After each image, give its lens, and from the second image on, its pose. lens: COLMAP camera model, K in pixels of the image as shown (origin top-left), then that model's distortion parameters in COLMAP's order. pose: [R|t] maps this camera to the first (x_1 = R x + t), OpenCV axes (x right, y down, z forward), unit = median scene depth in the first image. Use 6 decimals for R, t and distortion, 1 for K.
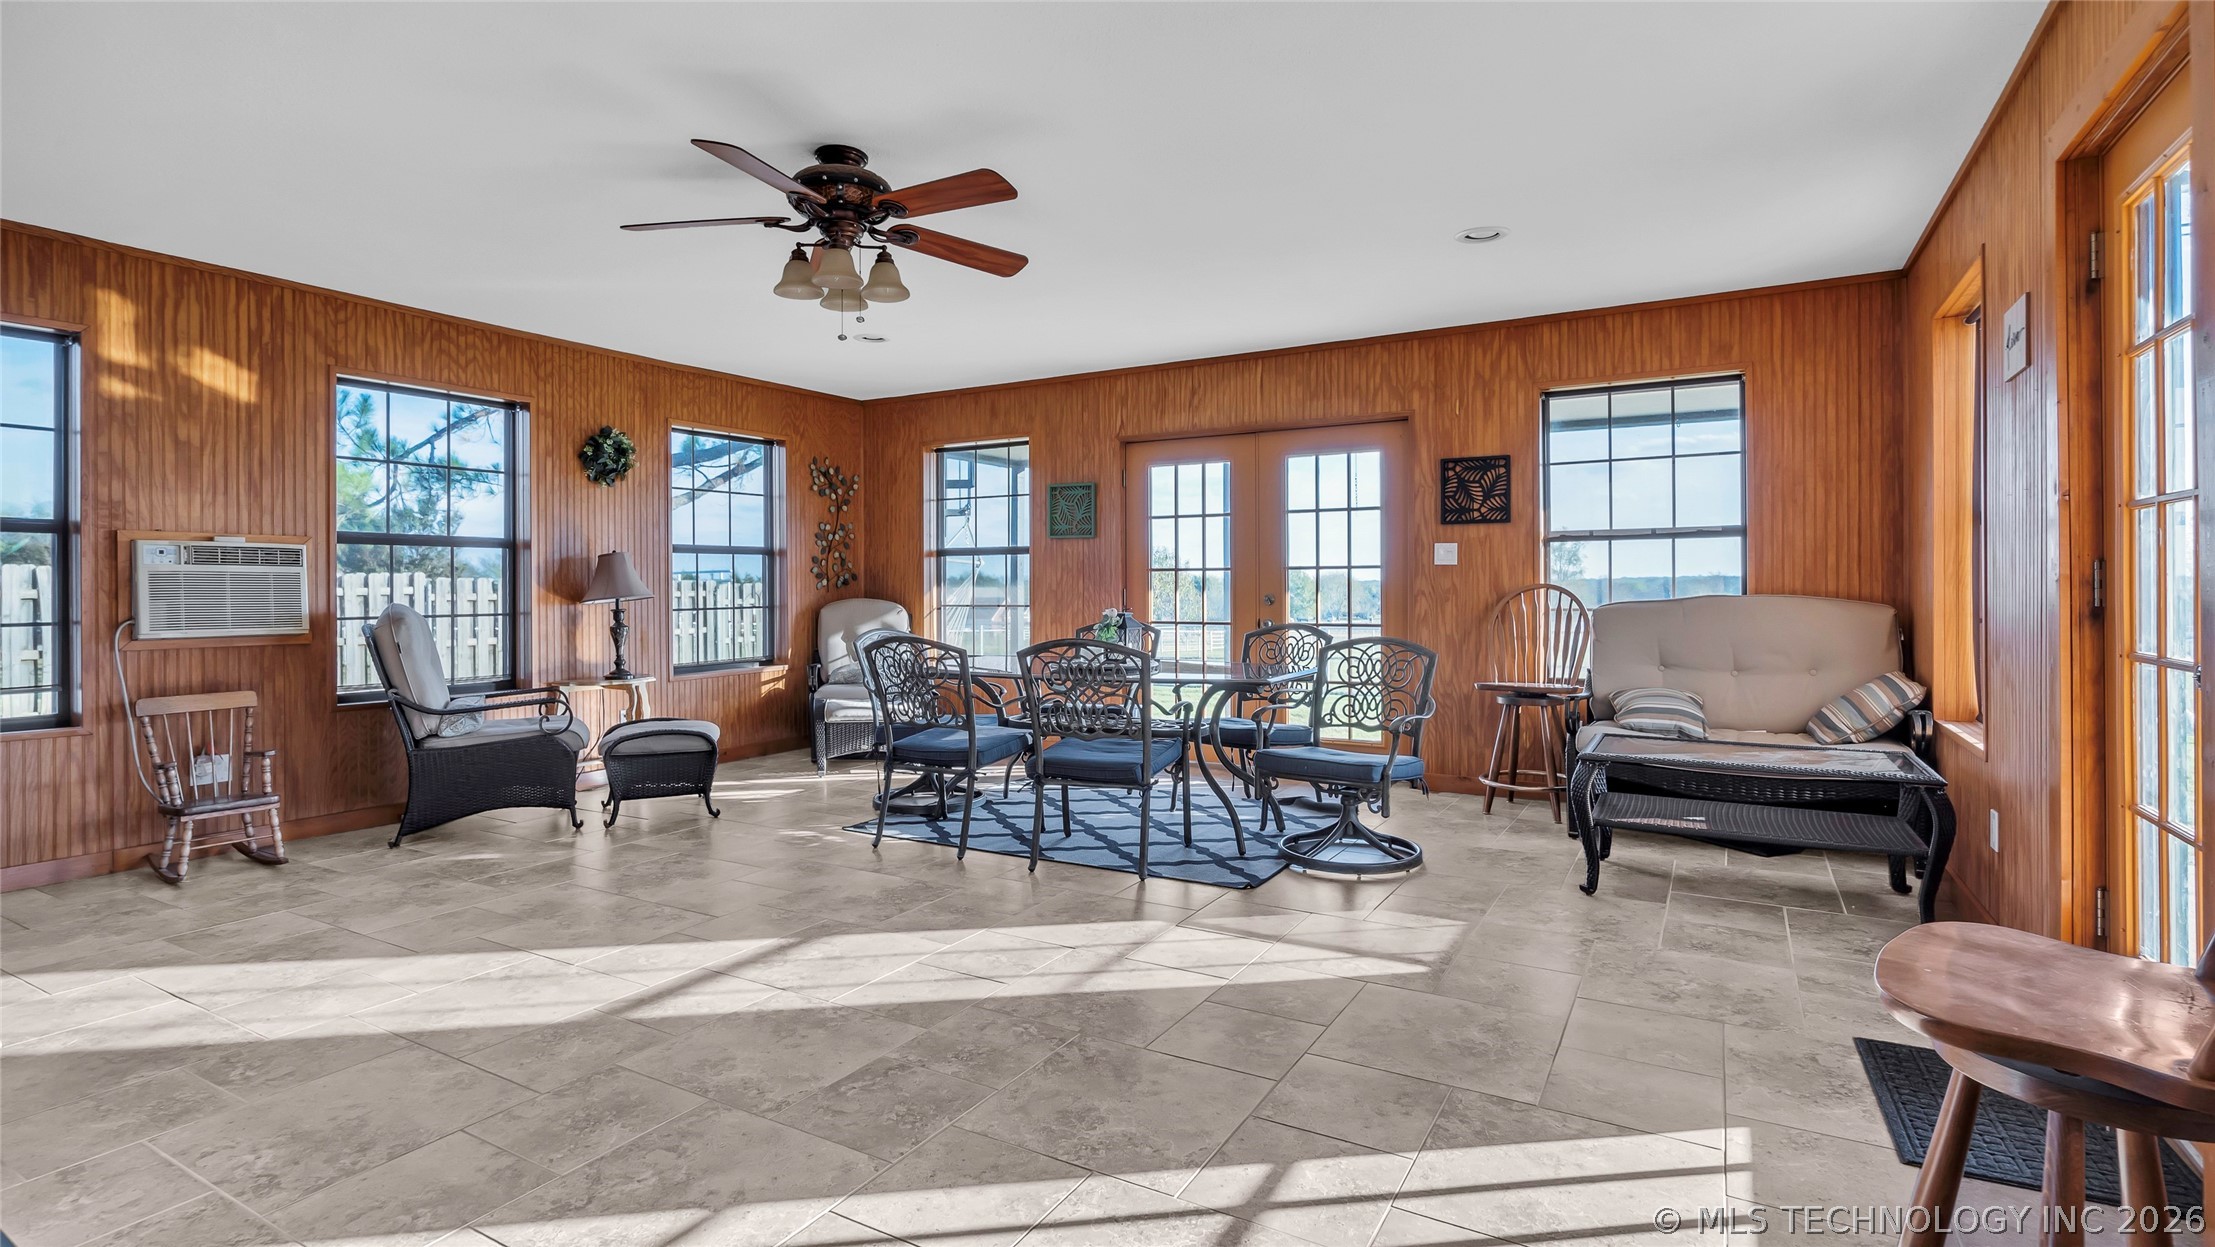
lens RADIAL K [[1050.3, 0, 1110.3], [0, 1050.3, 601.3], [0, 0, 1]] dist [-0.067634, 0.000003]
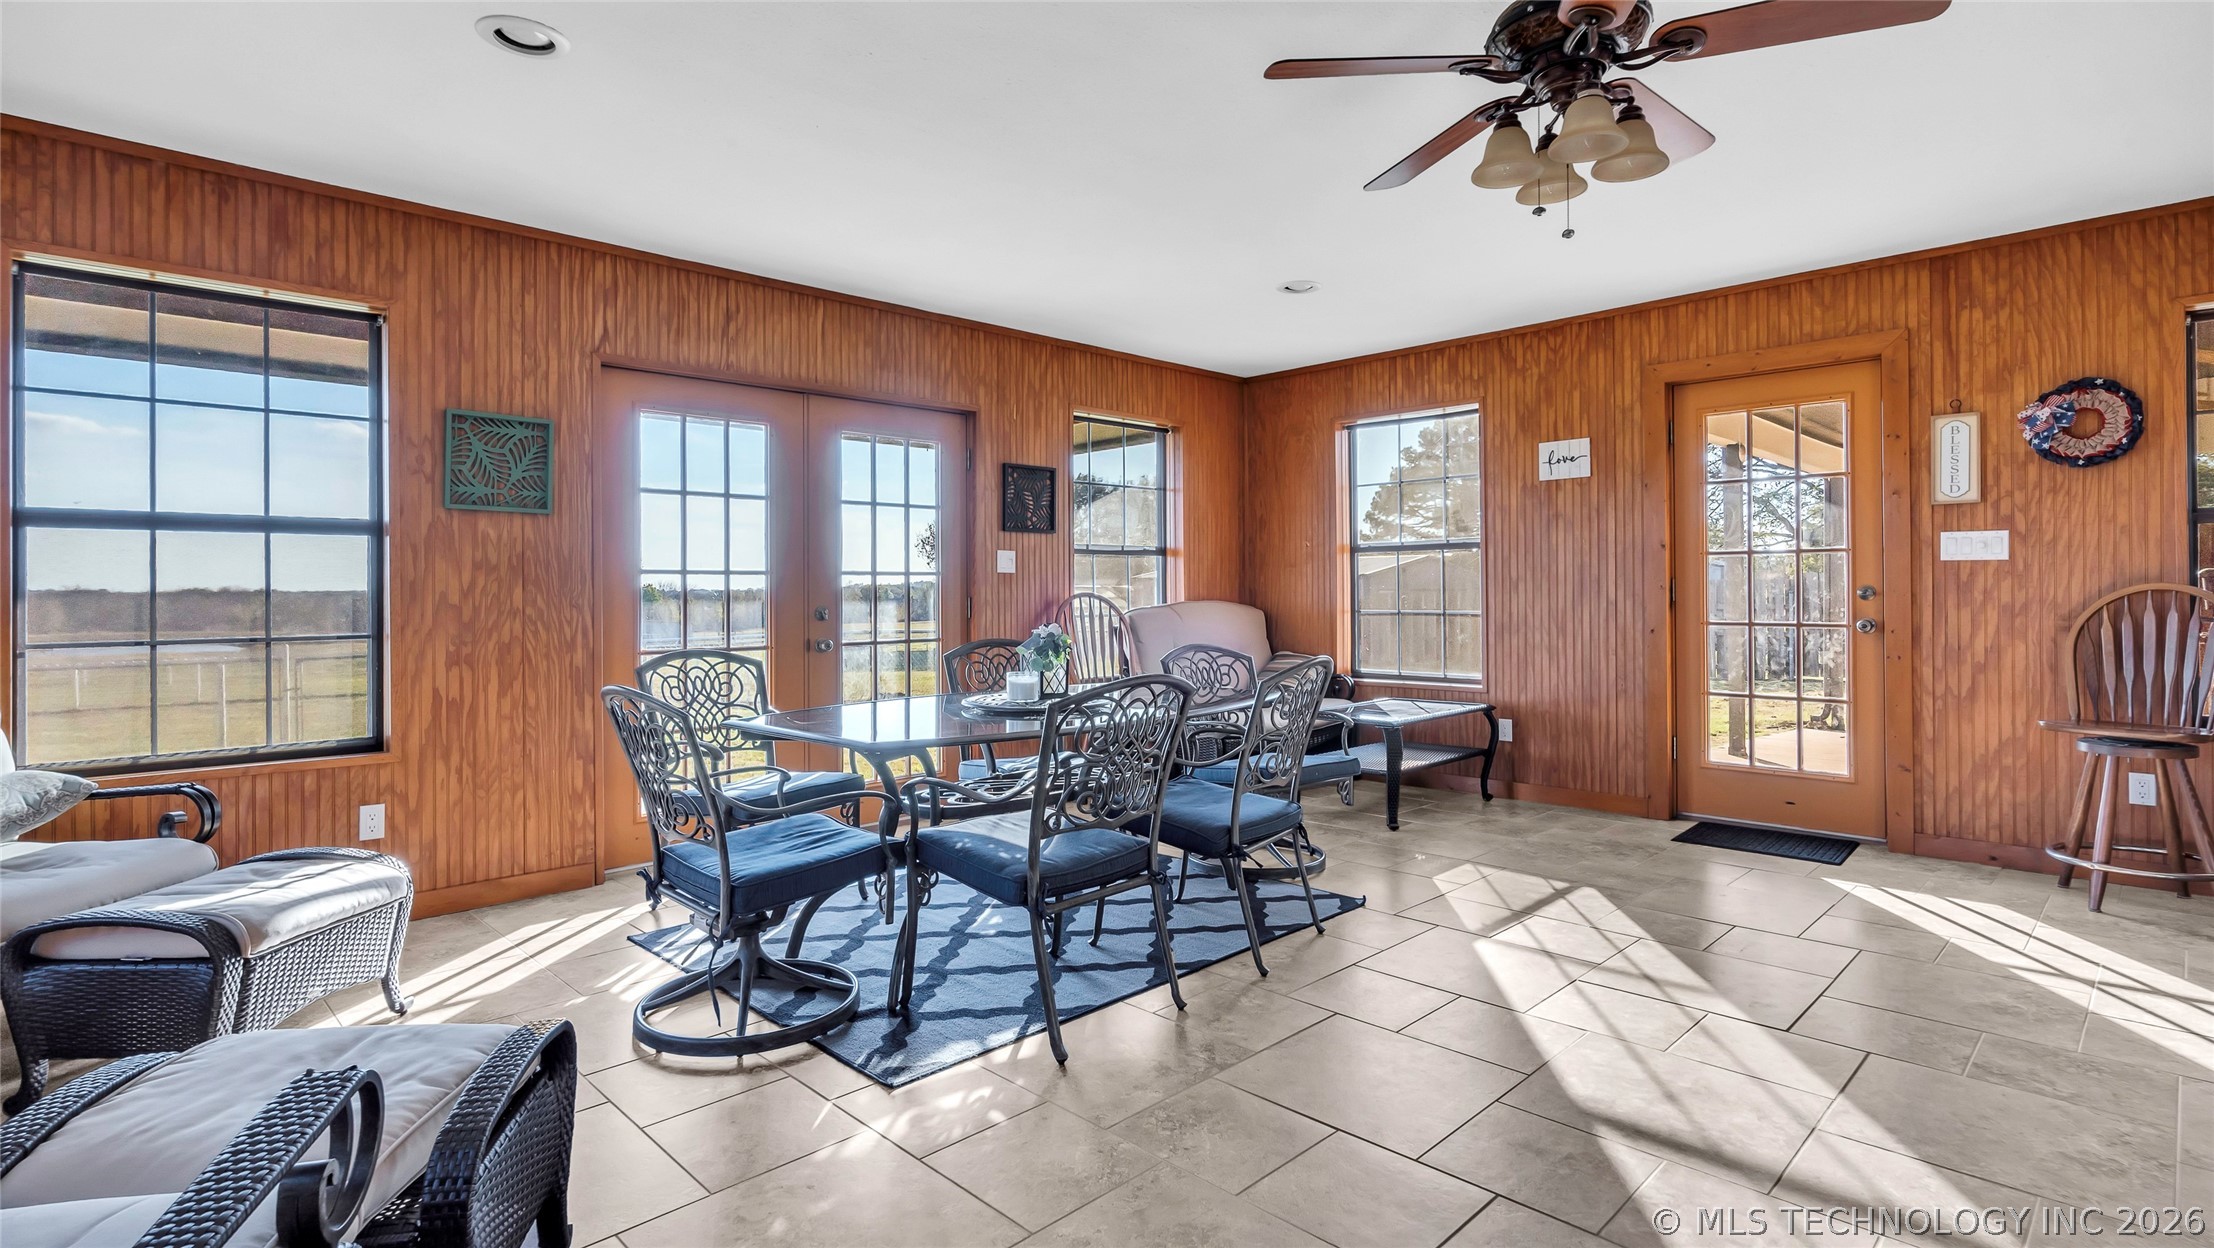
lens RADIAL K [[1047.2, 0, 1118.9], [0, 1047.2, 620.7], [0, 0, 1]] dist [0.019764, 0.000463]
pose [[0.252282, -0.040731, 0.966796, -0.610620], [0.001192, 0.999126, 0.041782, -0.030034], [-0.967653, -0.009389, 0.252110, 0.646771]]
